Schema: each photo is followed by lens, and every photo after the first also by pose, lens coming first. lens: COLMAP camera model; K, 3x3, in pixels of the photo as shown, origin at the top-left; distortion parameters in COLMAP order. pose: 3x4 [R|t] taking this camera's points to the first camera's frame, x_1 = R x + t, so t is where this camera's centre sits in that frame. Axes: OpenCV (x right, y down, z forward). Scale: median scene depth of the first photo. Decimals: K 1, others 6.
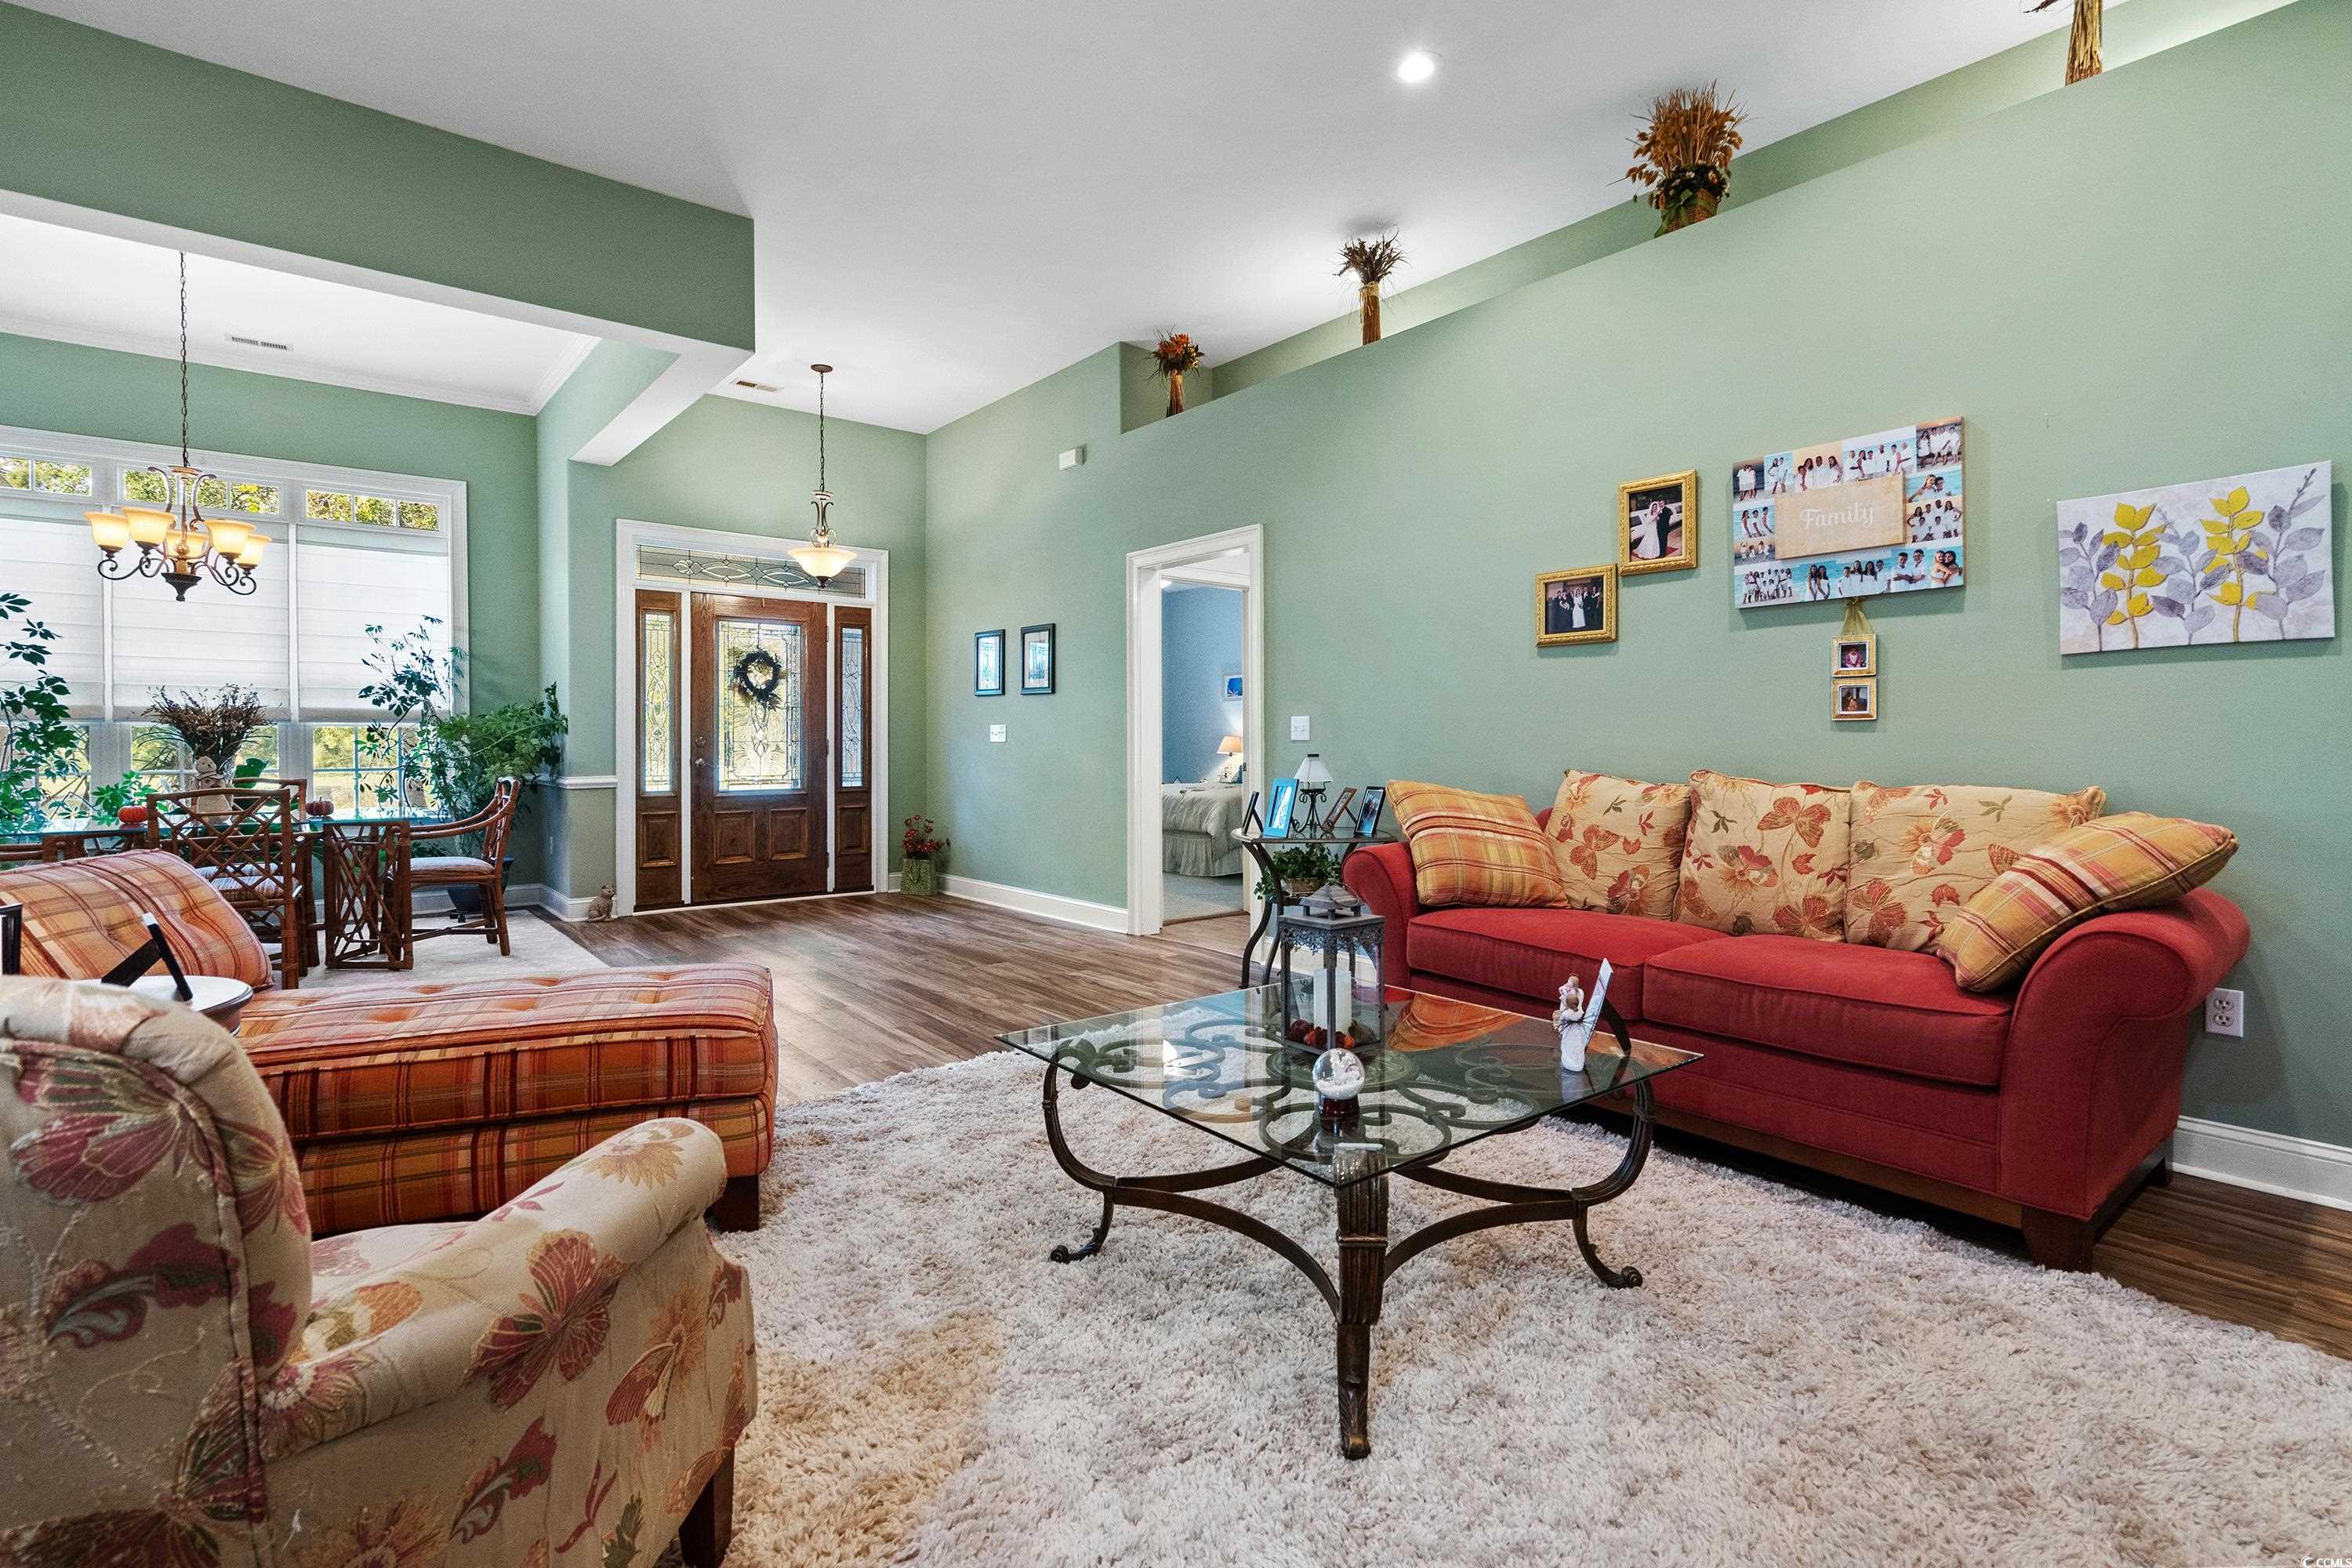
lens RADIAL K [[1104.9, 0, 1171.1], [0, 1104.9, 748.3], [0, 0, 1]] dist [-0.000972, 0.000405]
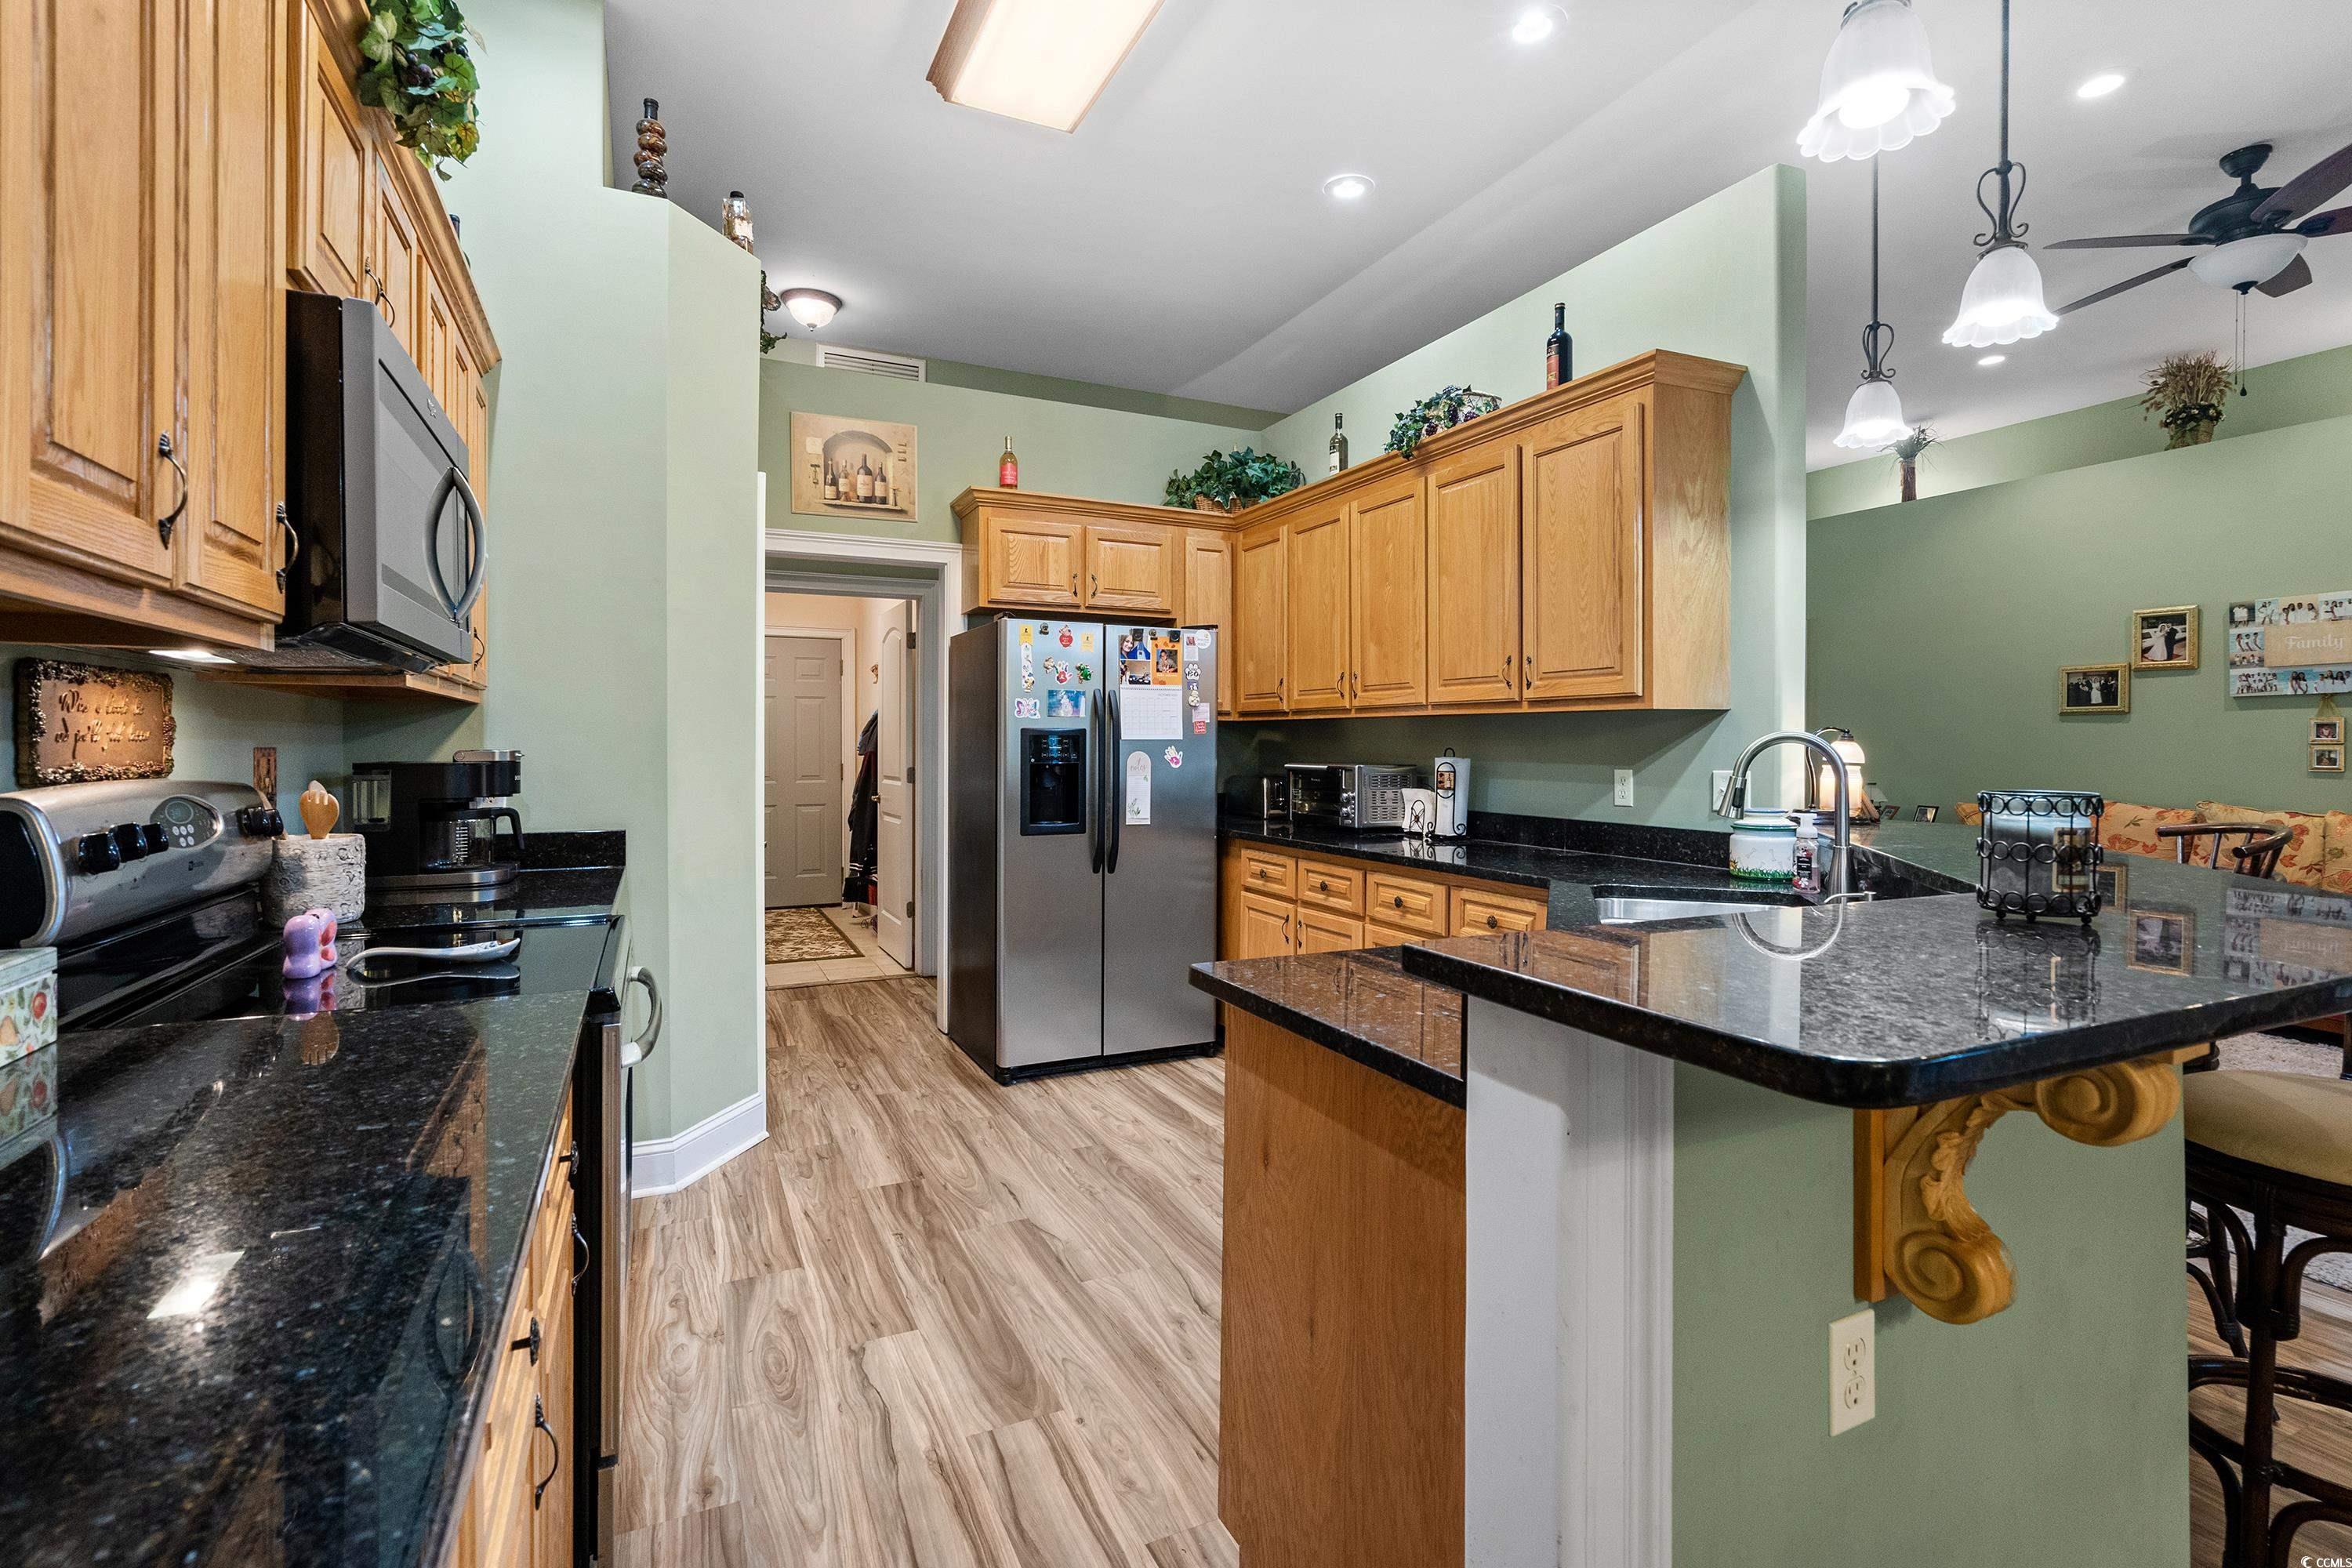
lens RADIAL K [[1081.6, 0, 1167.8], [0, 1081.6, 751.0], [0, 0, 1]] dist [-0.000631, 0.000696]
pose [[0.971574, 0.009232, -0.236557, -0.542349], [-0.009700, 0.999953, -0.000815, -0.032668], [0.236539, 0.003086, 0.971617, -0.775699]]
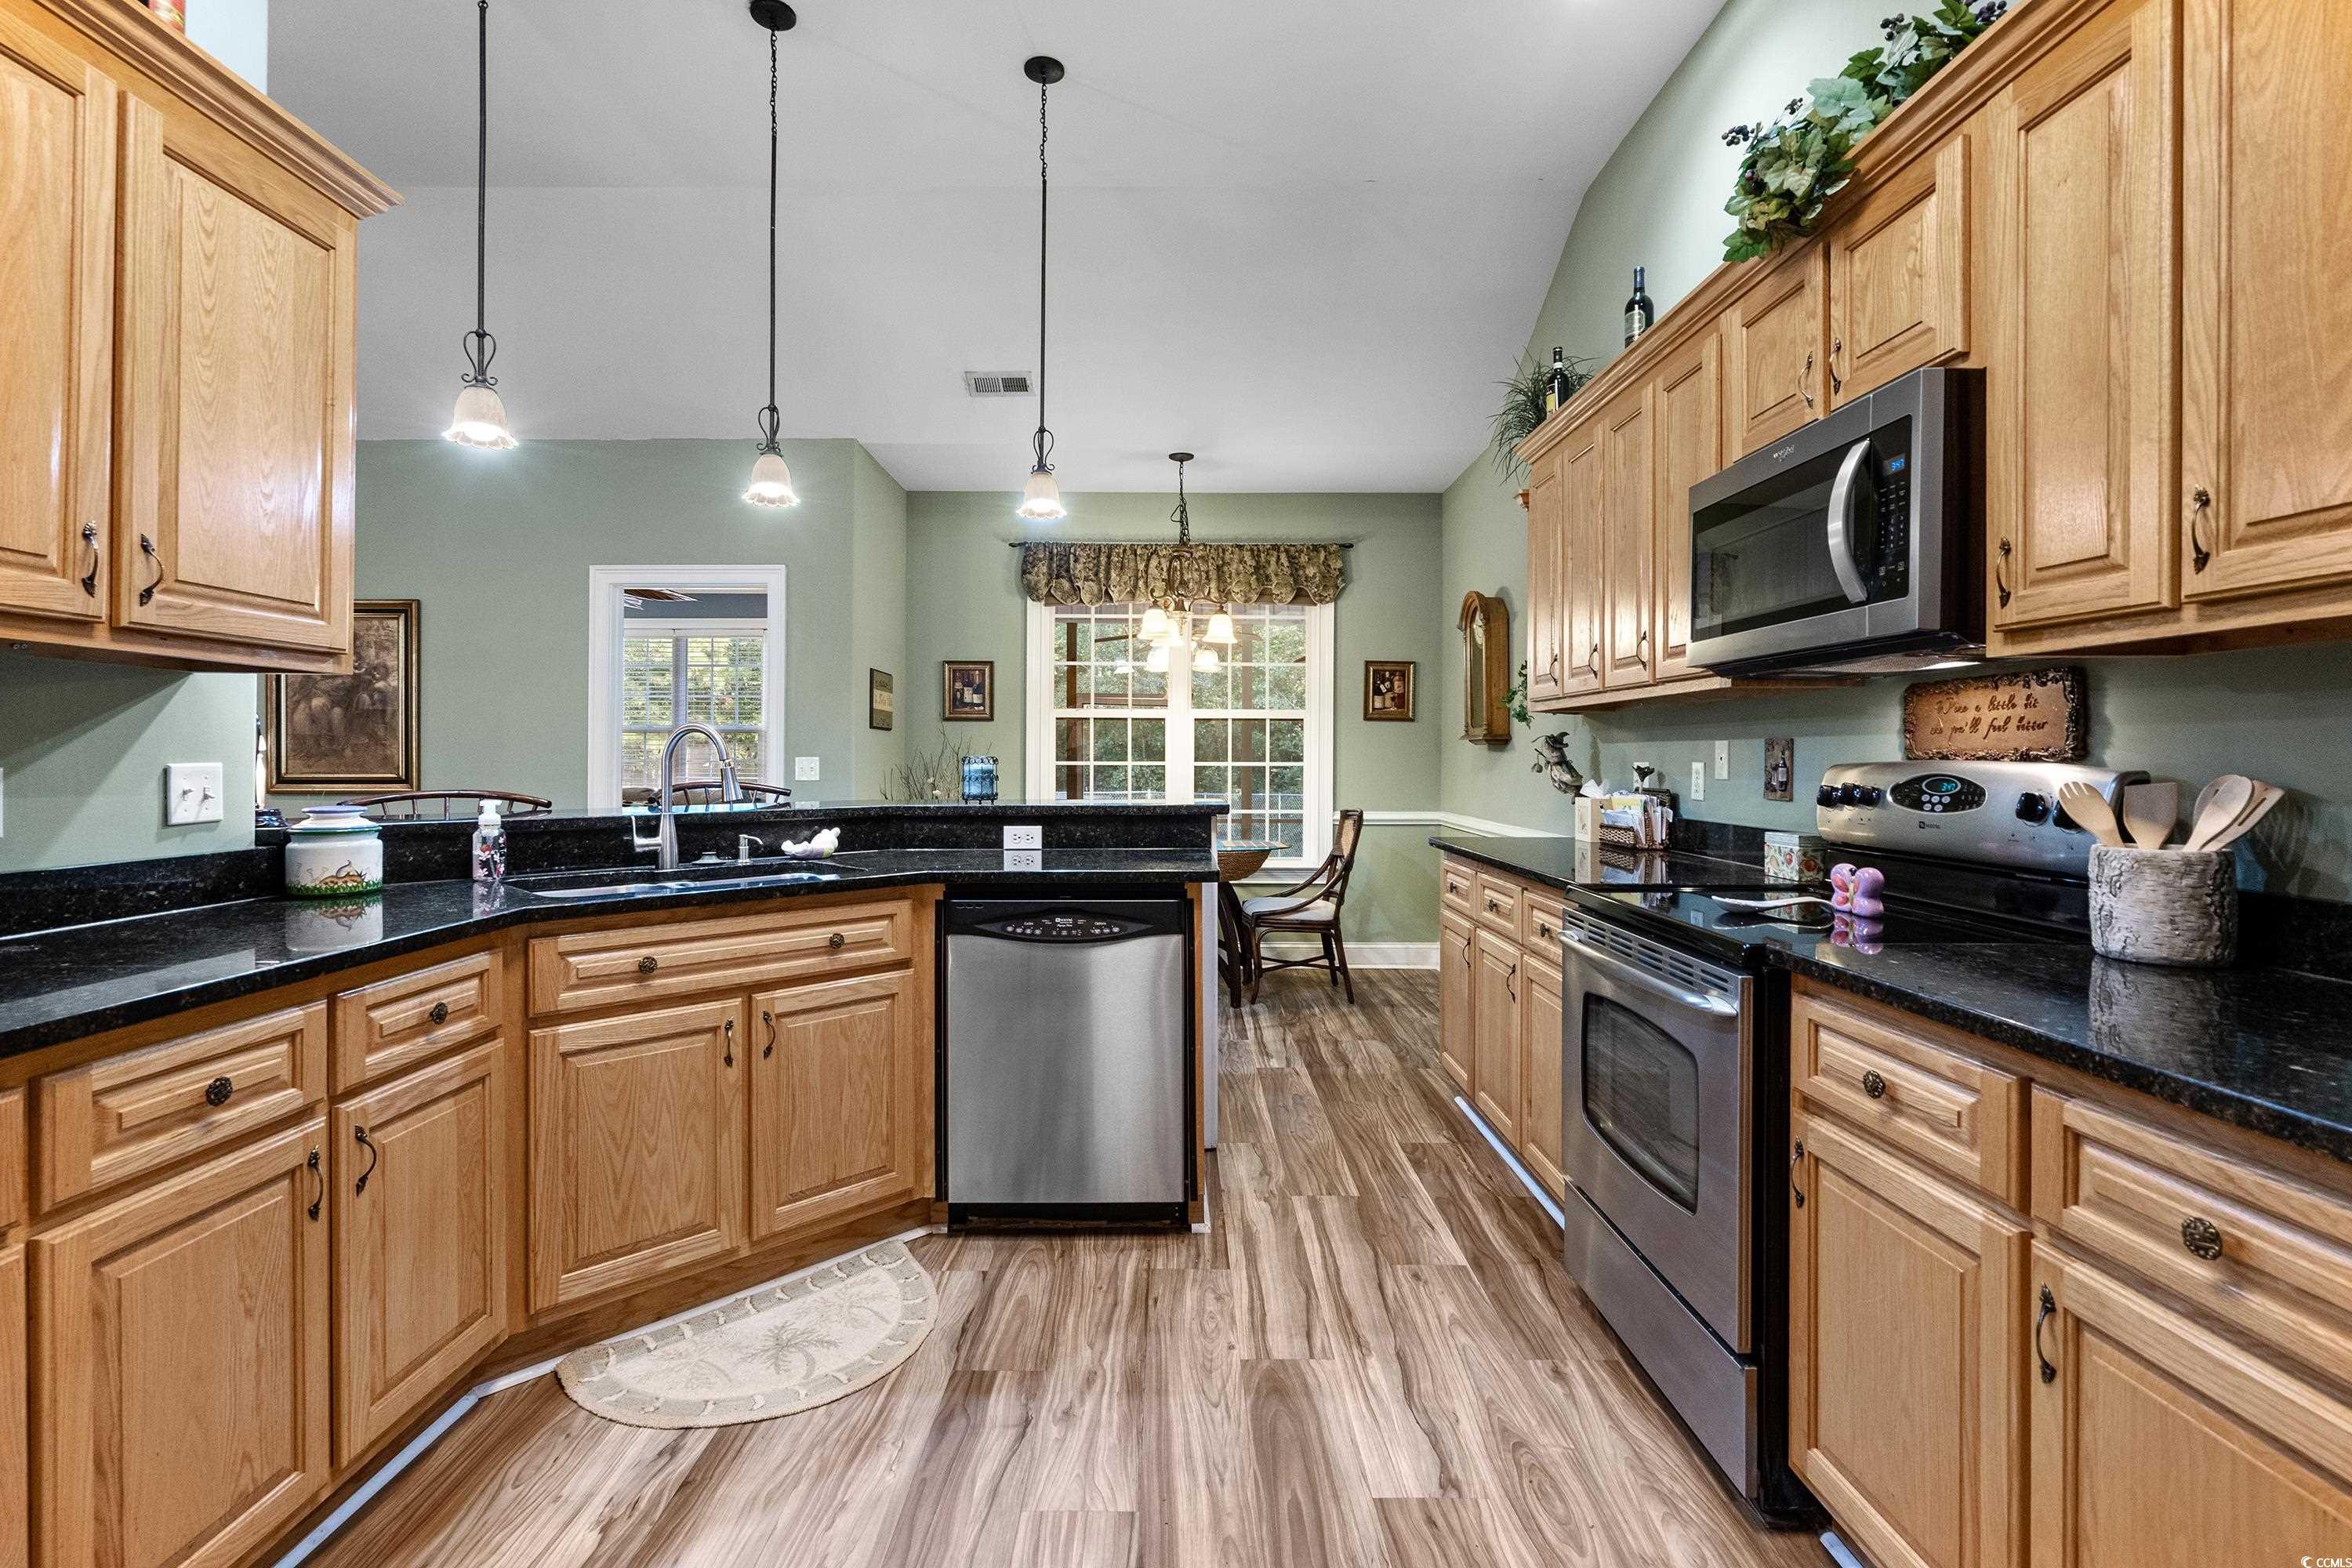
lens RADIAL K [[1072.3, 0, 1159.7], [0, 1072.3, 794.9], [0, 0, 1]] dist [-0.000612, 0.000512]
pose [[-0.773784, -0.019396, 0.633152, -1.040602], [0.006508, 0.999235, 0.038563, -0.025122], [-0.633416, 0.033960, -0.773066, 0.198467]]
